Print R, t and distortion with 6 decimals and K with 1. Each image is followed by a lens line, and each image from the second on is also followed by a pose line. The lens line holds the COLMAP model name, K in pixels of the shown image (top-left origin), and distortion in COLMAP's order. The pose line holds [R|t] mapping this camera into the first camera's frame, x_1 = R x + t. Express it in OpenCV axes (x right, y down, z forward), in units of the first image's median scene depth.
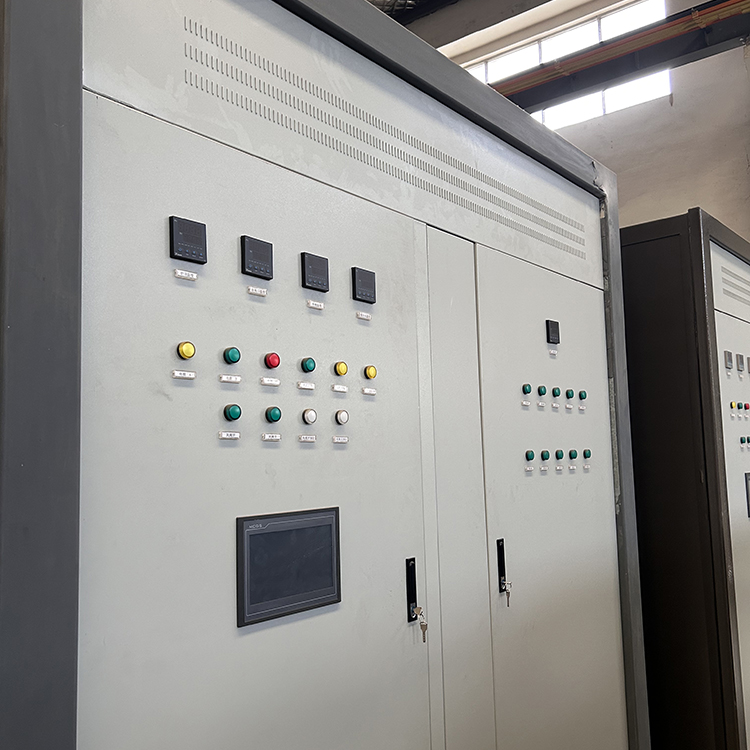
lens RADIAL K [[757.1, 0, 377.1], [0, 757.1, 369.9], [0, 0, 1]] dist [0.019734, 0.000000]
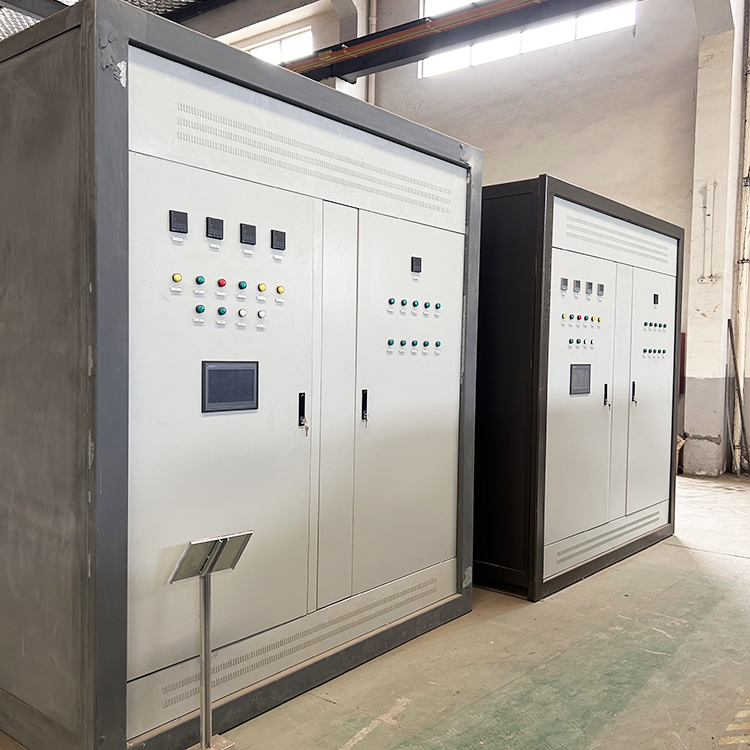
lens RADIAL K [[757.1, 0, 375.5], [0, 757.1, 380.1], [0, 0, 1]] dist [0.019734, 0.000000]
pose [[0.998985, 0.044935, 0.003032, 0.227074], [-0.044880, 0.987618, 0.150319, -0.066220], [0.003761, -0.150302, 0.988633, -0.836790]]
